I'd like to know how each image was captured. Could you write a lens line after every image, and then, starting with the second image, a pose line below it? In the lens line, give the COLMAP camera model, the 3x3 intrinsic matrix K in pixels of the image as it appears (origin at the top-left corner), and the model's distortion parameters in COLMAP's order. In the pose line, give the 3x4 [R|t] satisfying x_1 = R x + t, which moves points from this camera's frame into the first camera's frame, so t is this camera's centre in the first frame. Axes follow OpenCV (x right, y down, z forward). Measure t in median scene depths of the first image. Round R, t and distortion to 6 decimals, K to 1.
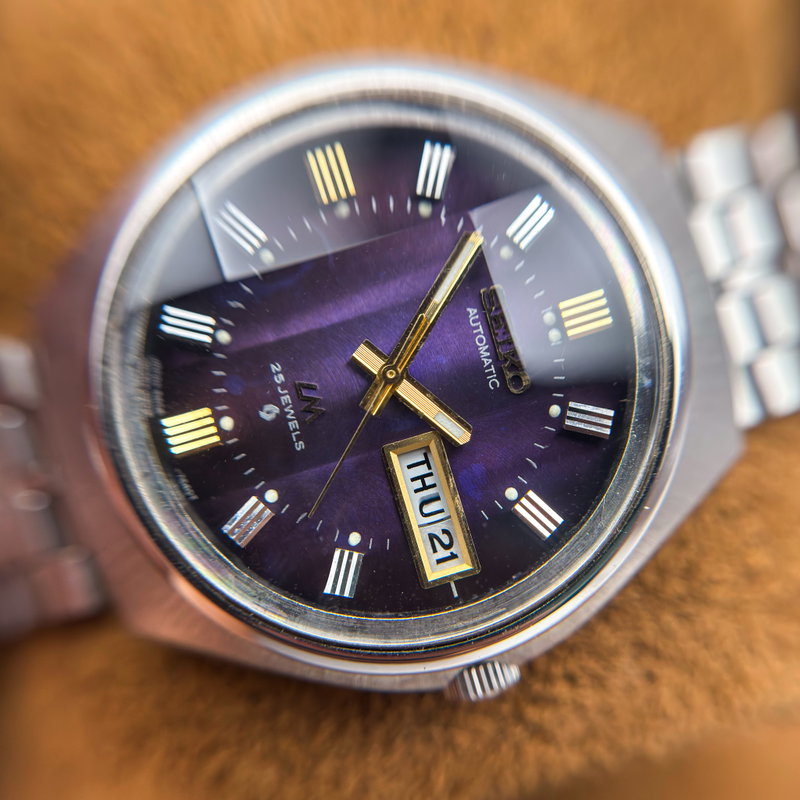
lens RADIAL K [[876.8, 0, 403.2], [0, 876.8, 410.1], [0, 0, 1]] dist [0.335553, -0.035456]
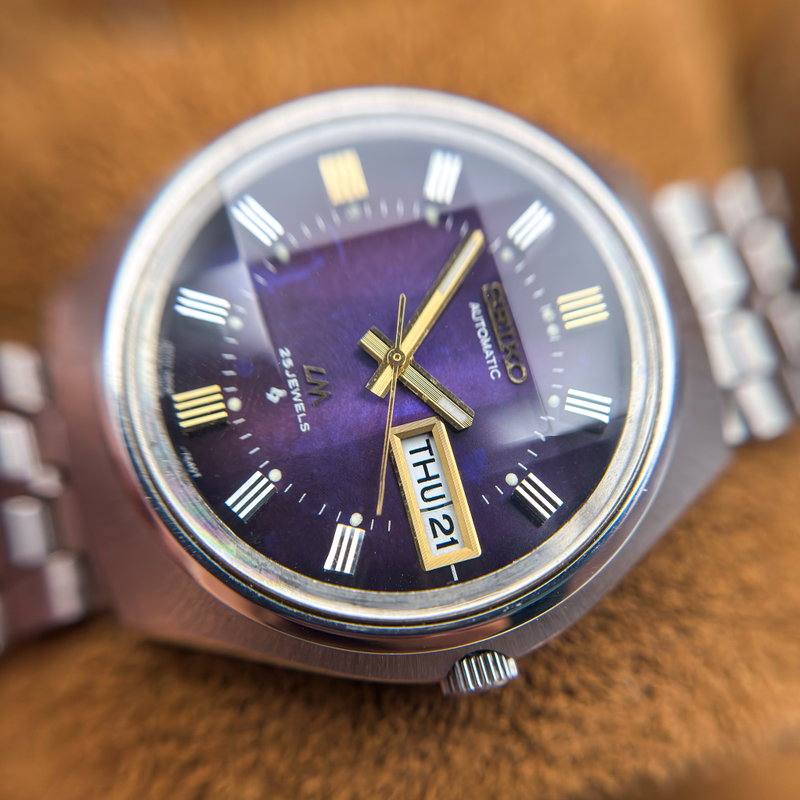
lens RADIAL K [[876.8, 0, 403.2], [0, 876.8, 410.1], [0, 0, 1]] dist [0.335553, -0.035456]
pose [[0.999286, 0.027671, 0.025732, -0.030559], [-0.022713, 0.984095, -0.176186, 0.196687], [-0.030198, 0.175476, 0.984020, -0.008976]]
